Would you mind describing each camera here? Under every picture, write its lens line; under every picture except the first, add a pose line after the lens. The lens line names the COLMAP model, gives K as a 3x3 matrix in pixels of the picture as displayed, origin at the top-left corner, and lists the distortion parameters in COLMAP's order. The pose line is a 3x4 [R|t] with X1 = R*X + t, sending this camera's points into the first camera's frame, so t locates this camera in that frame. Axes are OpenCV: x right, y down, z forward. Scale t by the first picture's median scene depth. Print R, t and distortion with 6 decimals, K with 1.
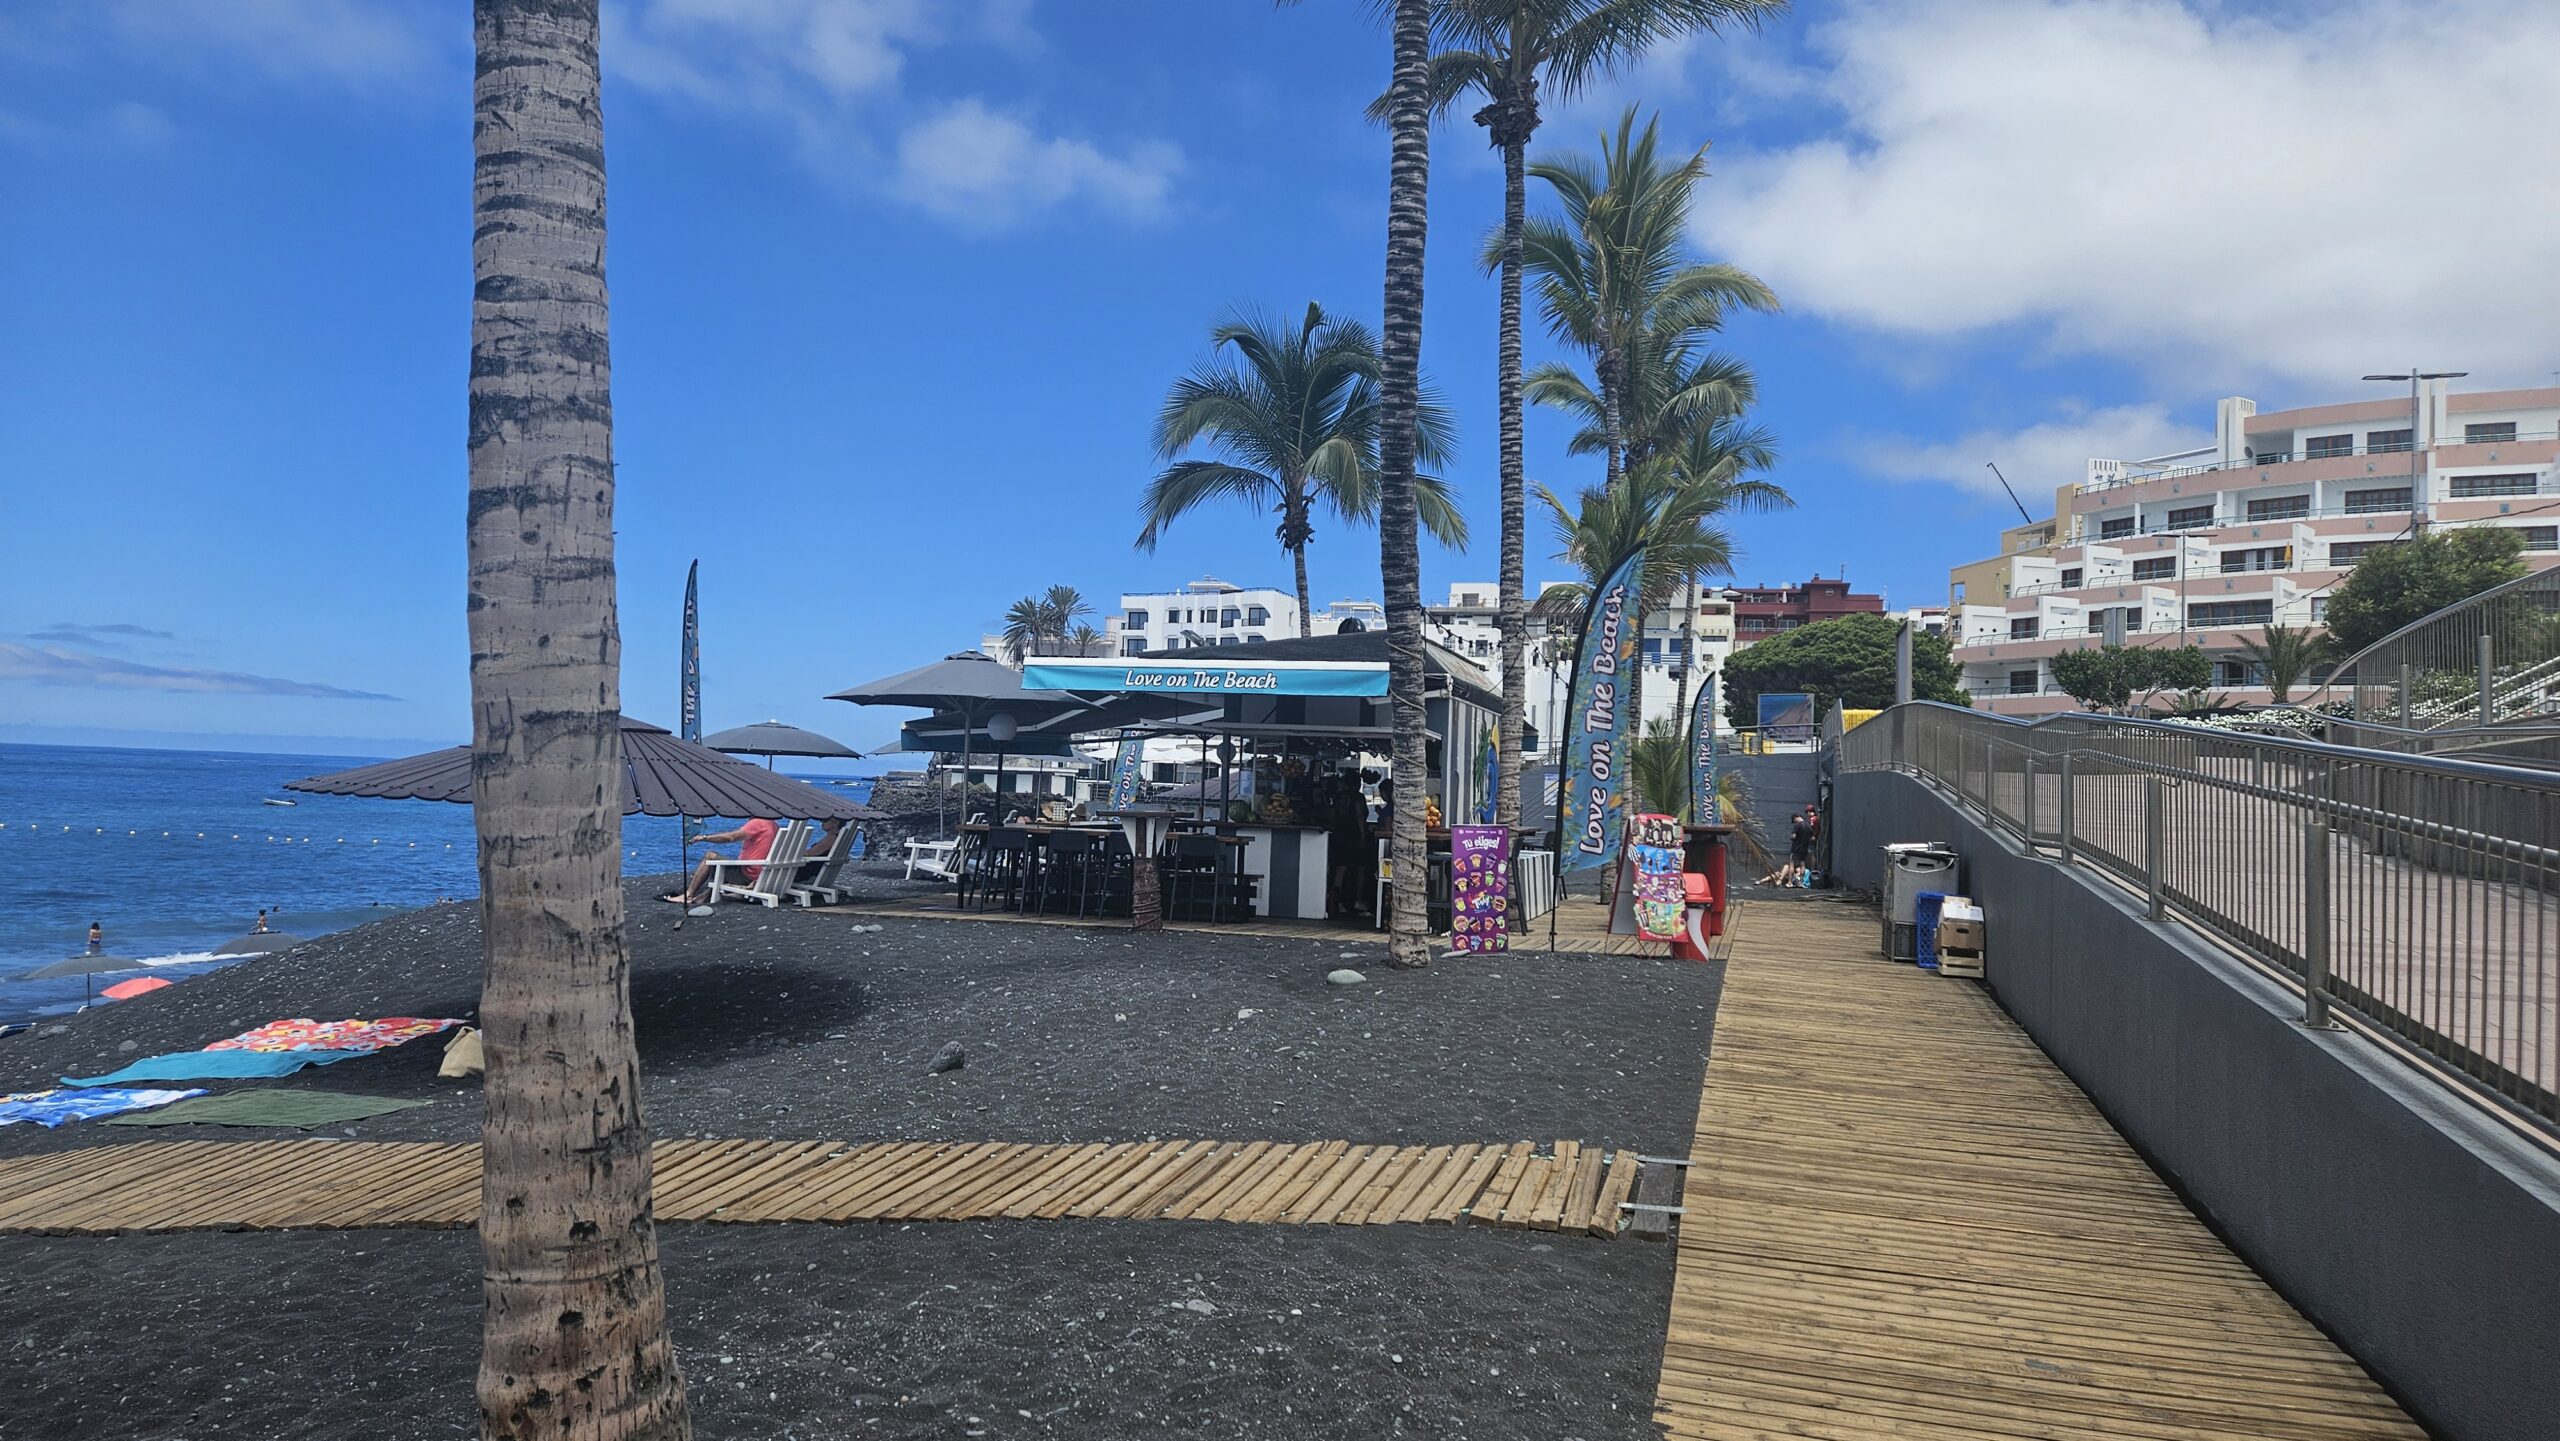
lens RADIAL K [[1697.8, 0, 1302.8], [0, 1697.8, 700.4], [0, 0, 1]] dist [0.083809, -0.073405]
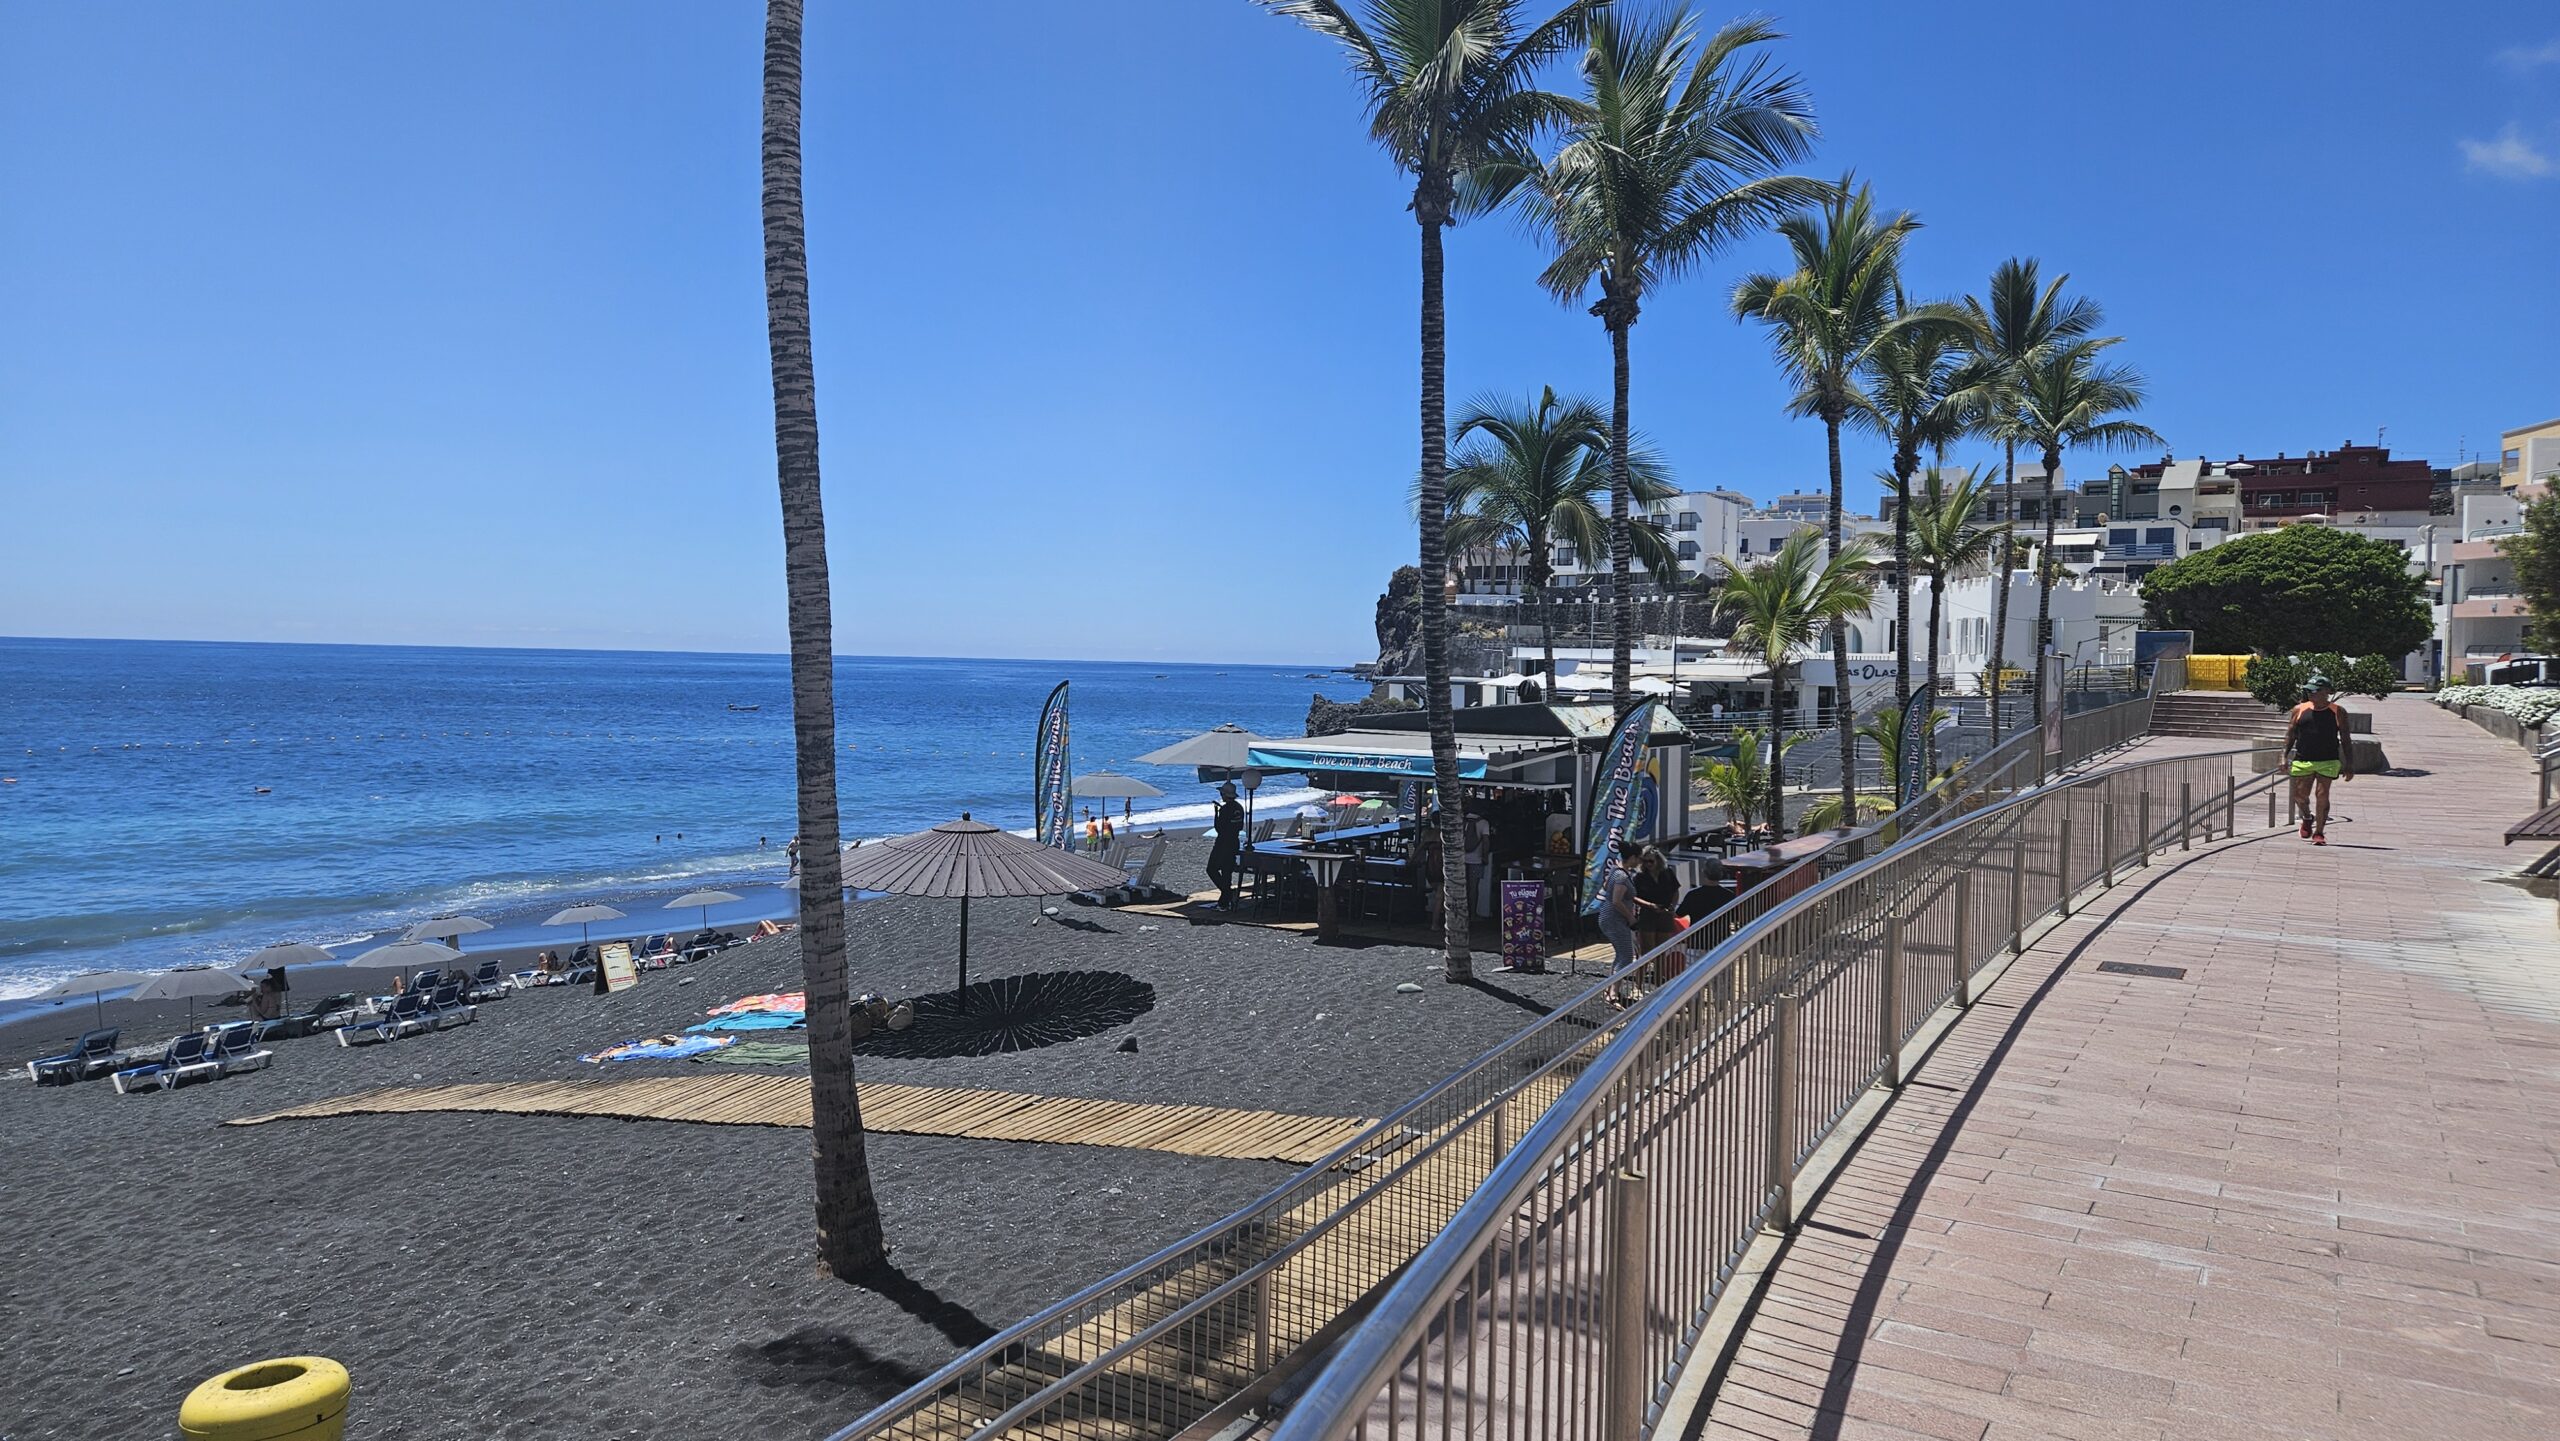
lens RADIAL K [[1697.8, 0, 1302.8], [0, 1697.8, 700.4], [0, 0, 1]] dist [0.083809, -0.073405]
pose [[0.964271, -0.010660, -0.264704, 0.271234], [0.027365, 0.997853, 0.059499, -0.150747], [0.263502, -0.064617, 0.962492, -0.383776]]
